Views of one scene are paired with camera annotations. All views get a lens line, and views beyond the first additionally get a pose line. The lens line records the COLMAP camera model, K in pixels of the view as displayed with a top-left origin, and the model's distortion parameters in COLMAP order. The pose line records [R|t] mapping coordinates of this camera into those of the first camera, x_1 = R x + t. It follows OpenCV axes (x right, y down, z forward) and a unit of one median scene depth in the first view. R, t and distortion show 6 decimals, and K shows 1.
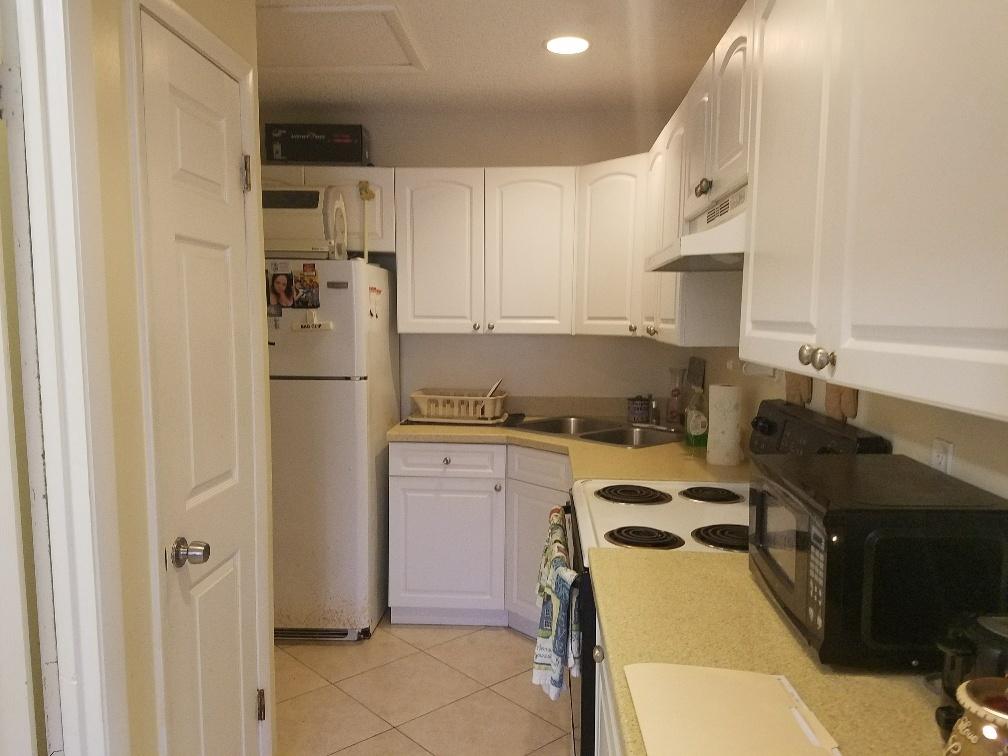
lens RADIAL K [[805.2, 0, 479.6], [0, 805.2, 406.6], [0, 0, 1]] dist [0.213497, -0.329833]
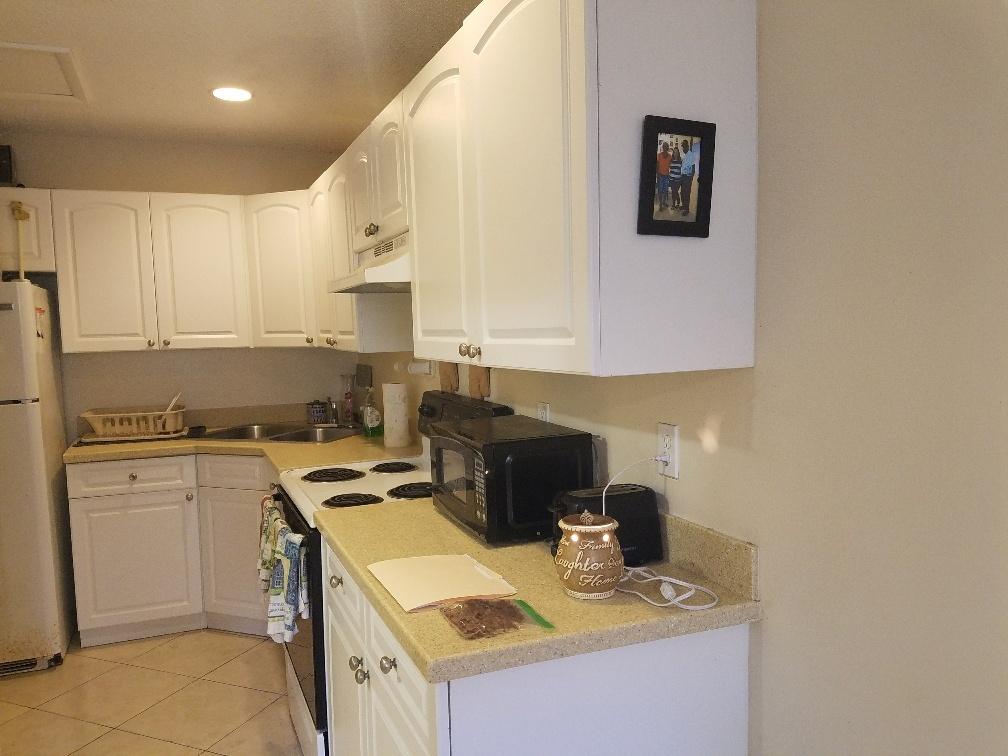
lens RADIAL K [[777.6, 0, 504.4], [0, 777.6, 397.0], [0, 0, 1]] dist [0.126053, -0.180394]
pose [[0.895202, -0.069495, 0.440208, -0.059330], [0.080584, 0.996726, -0.006524, 0.013084], [-0.438313, 0.041314, 0.897872, -0.110930]]
